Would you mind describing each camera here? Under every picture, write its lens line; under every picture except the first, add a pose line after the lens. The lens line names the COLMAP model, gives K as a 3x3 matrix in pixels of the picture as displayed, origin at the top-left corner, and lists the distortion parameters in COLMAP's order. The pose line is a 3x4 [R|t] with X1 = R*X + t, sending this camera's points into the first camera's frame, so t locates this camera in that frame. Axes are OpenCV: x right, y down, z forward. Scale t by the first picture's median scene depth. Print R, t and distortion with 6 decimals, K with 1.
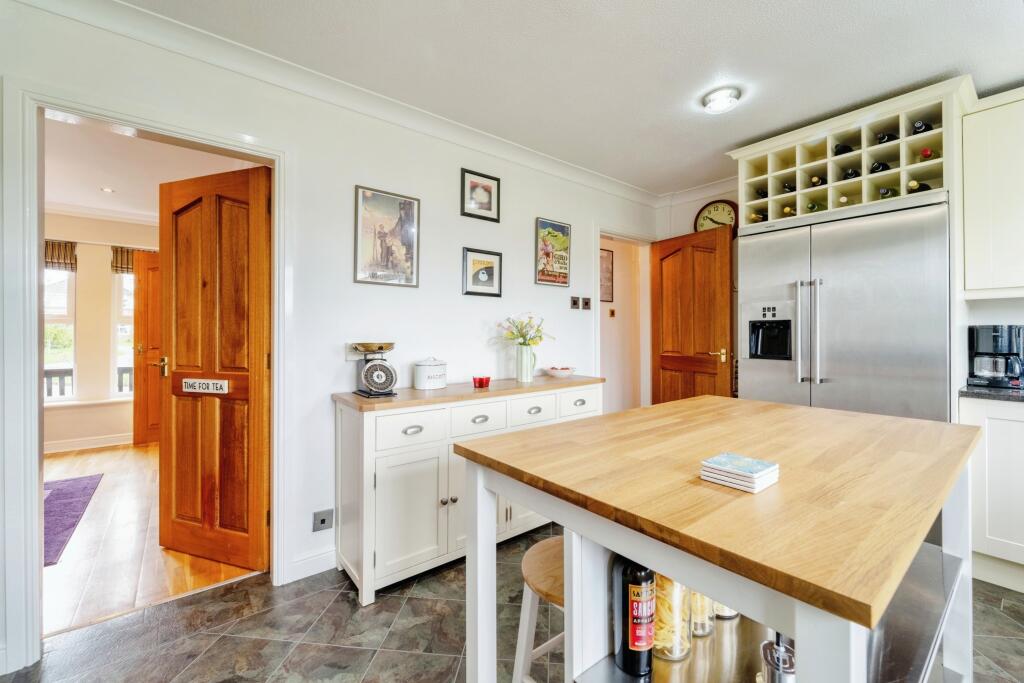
lens RADIAL K [[421.3, 0, 512.0], [0, 421.3, 341.5], [0, 0, 1]] dist [-0.002518, -0.000256]
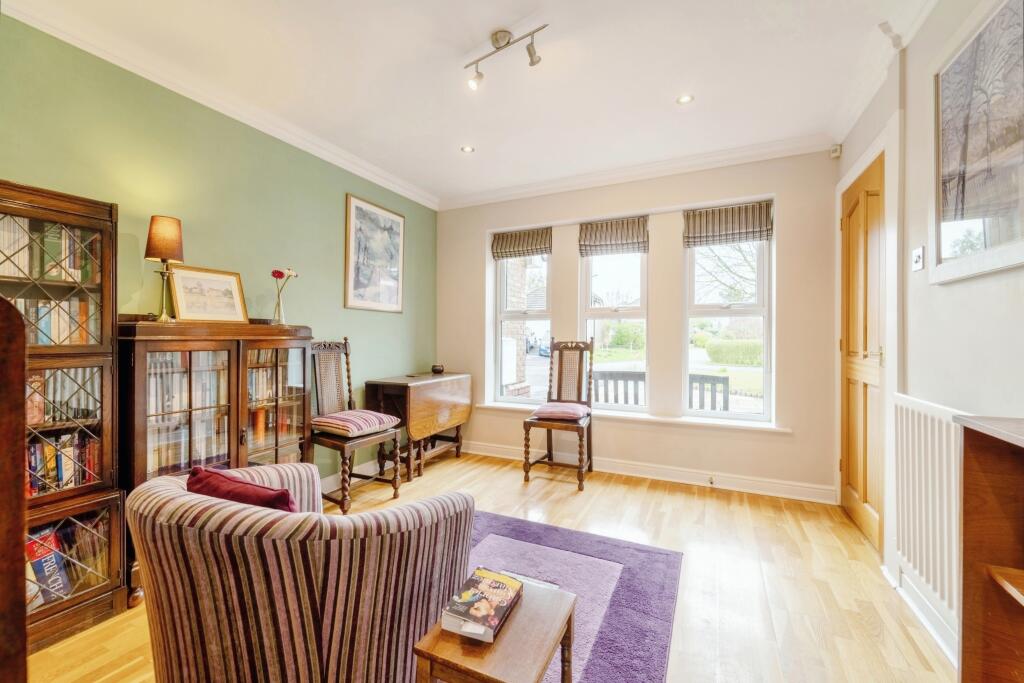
lens RADIAL K [[421.3, 0, 512.0], [0, 421.3, 341.5], [0, 0, 1]] dist [-0.002518, -0.000256]
pose [[0.441854, 0.000918, -0.897087, -0.433507], [0.001950, 0.999996, 0.001984, 0.003221], [0.897085, -0.002626, 0.441850, 0.412723]]
